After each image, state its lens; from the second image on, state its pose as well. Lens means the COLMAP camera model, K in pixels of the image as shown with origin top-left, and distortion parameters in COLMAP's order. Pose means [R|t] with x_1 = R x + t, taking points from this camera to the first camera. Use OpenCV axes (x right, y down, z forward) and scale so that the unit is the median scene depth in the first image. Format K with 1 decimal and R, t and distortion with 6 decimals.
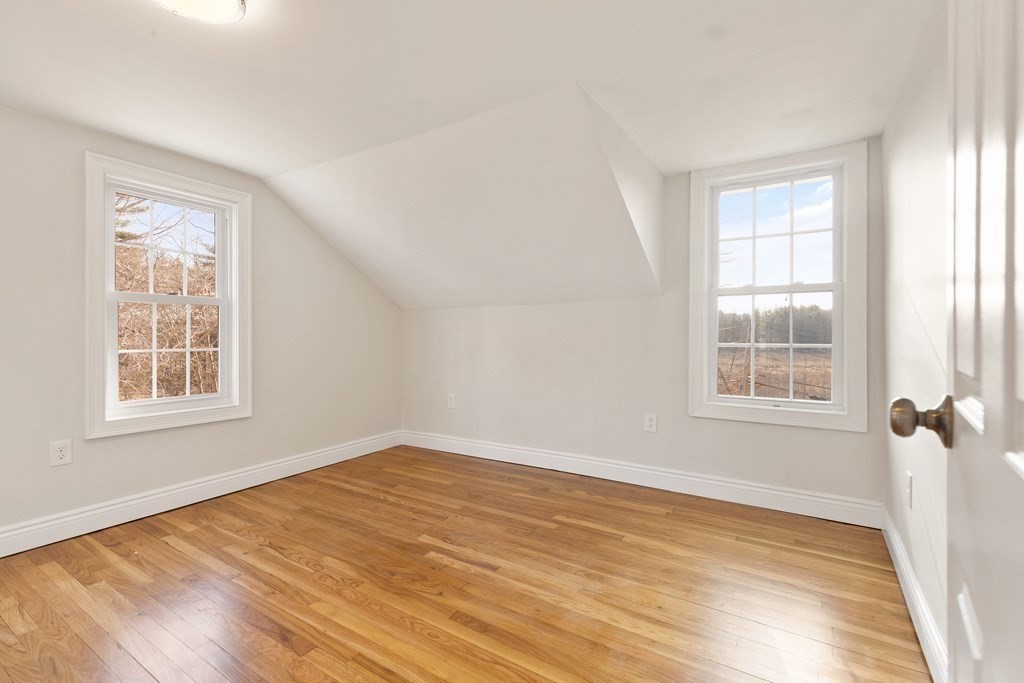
lens RADIAL K [[464.3, 0, 510.4], [0, 464.3, 336.3], [0, 0, 1]] dist [0.003895, 0.000438]
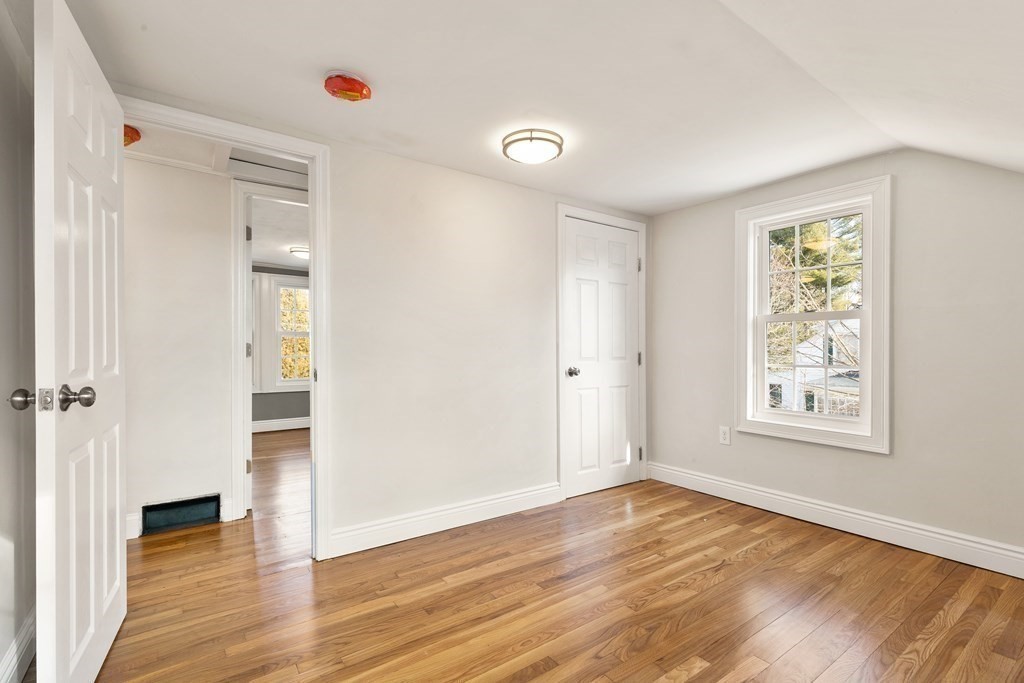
lens RADIAL K [[461.1, 0, 514.9], [0, 461.1, 349.7], [0, 0, 1]] dist [0.001240, 0.000023]
pose [[-0.367857, 0.002074, -0.929880, 0.523981], [-0.002801, 0.999991, 0.003338, -0.008148], [0.929878, 0.003833, -0.367848, 0.888847]]
